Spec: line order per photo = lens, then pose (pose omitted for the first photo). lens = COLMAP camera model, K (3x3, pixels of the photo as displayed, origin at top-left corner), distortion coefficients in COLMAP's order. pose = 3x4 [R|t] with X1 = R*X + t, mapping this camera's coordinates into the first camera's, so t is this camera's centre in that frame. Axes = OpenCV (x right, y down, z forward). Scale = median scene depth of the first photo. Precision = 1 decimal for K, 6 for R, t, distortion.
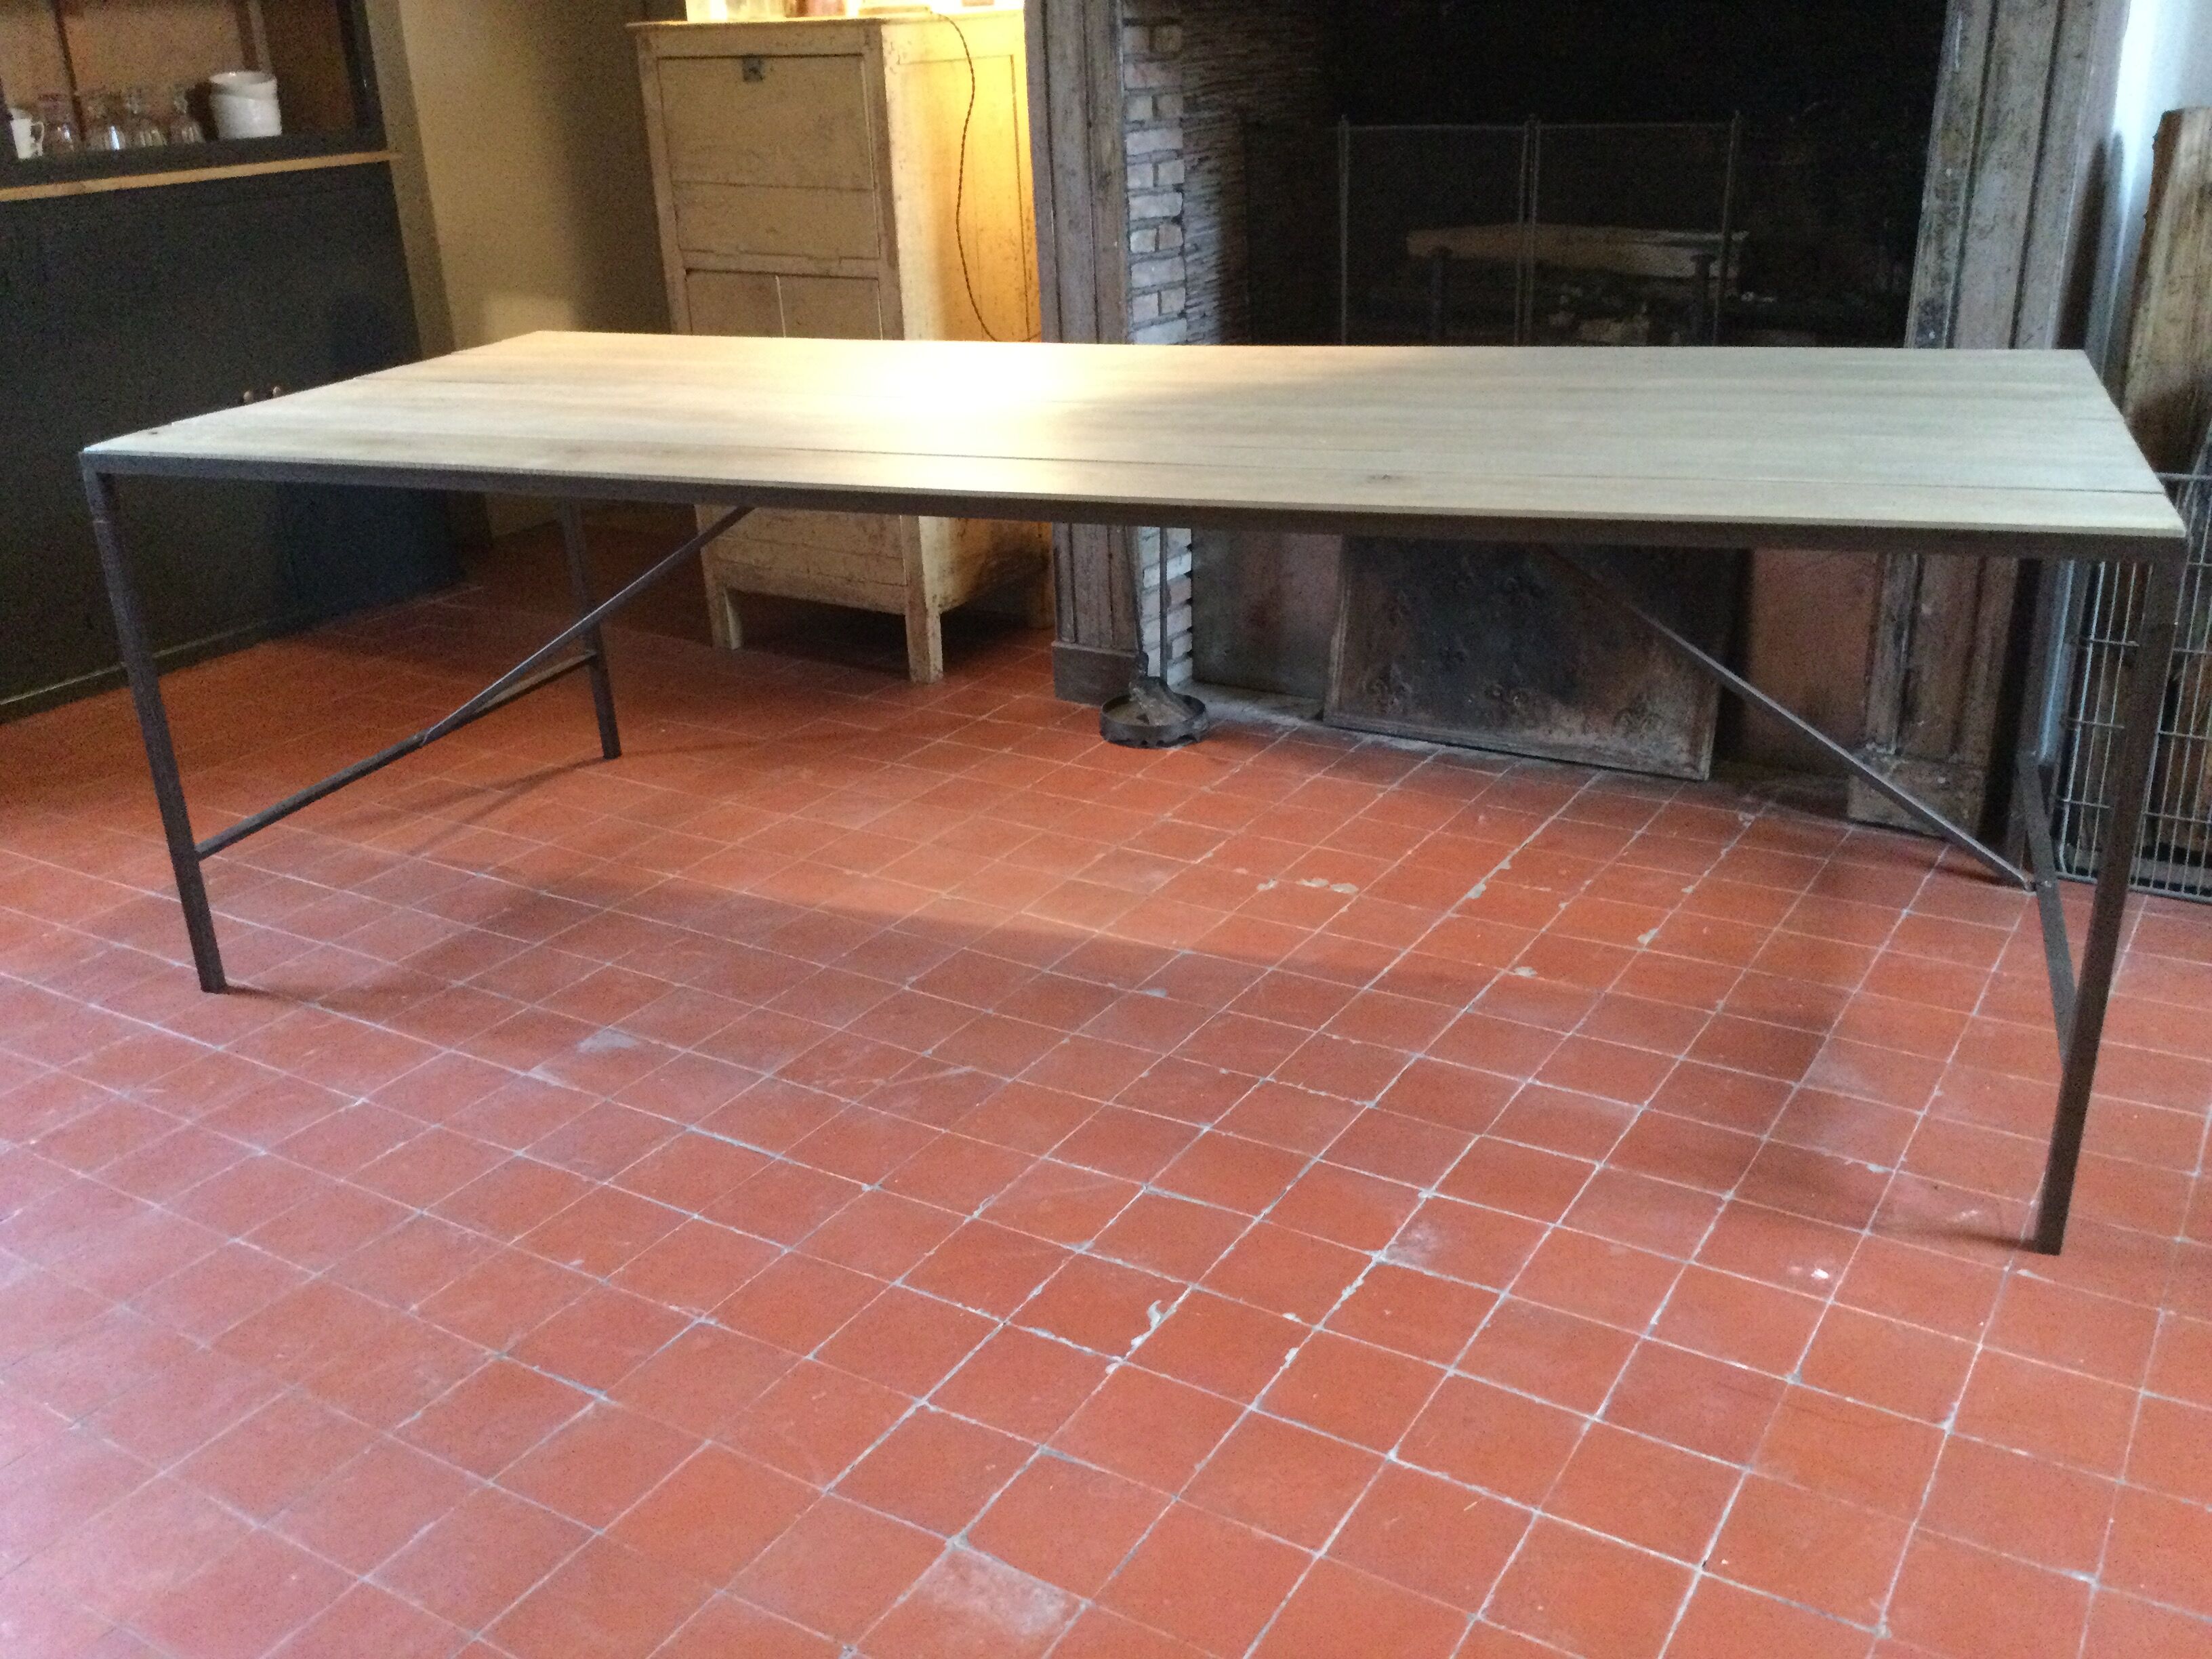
lens RADIAL K [[1969.8, 0, 1119.2], [0, 1969.8, 841.4], [0, 0, 1]] dist [0.094562, -0.171052]
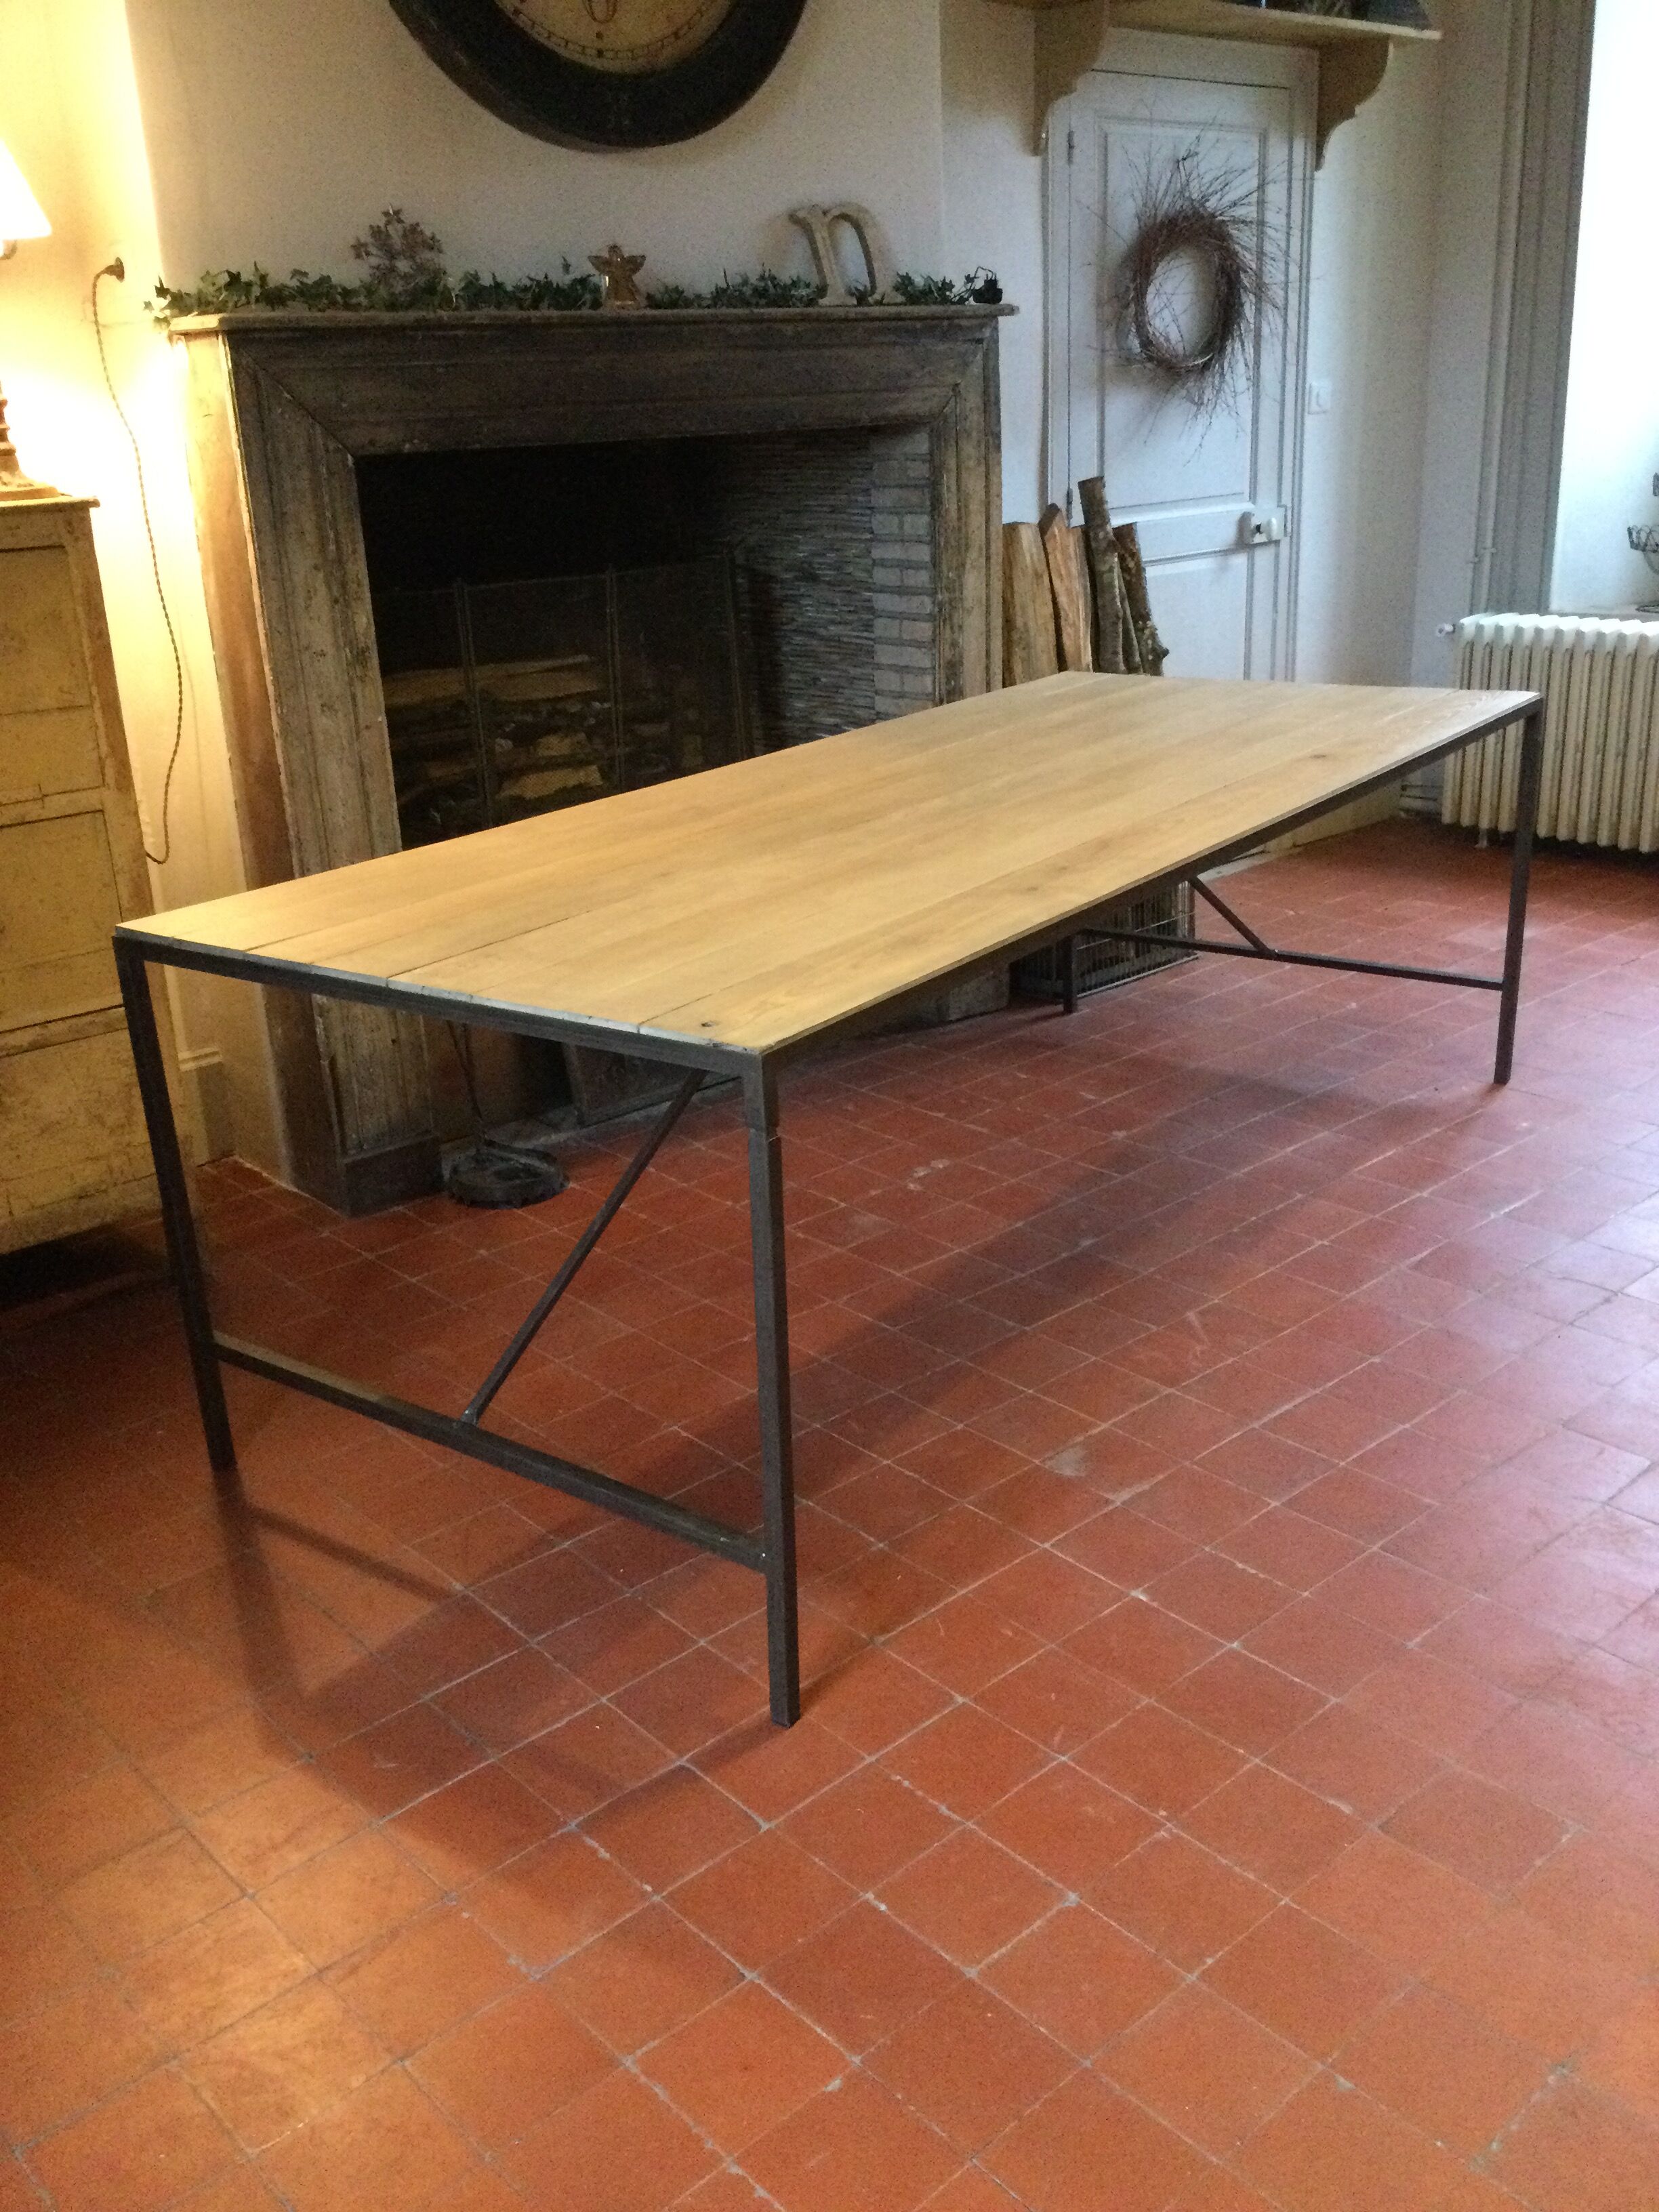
lens RADIAL K [[1969.8, 0, 831.1], [0, 1969.8, 1103.1], [0, 0, 1]] dist [0.094562, -0.171052]
pose [[0.287558, -0.300089, 0.909537, -0.969798], [0.391800, 0.903409, 0.174197, -0.240806], [-0.873958, 0.306264, 0.377358, 0.565188]]
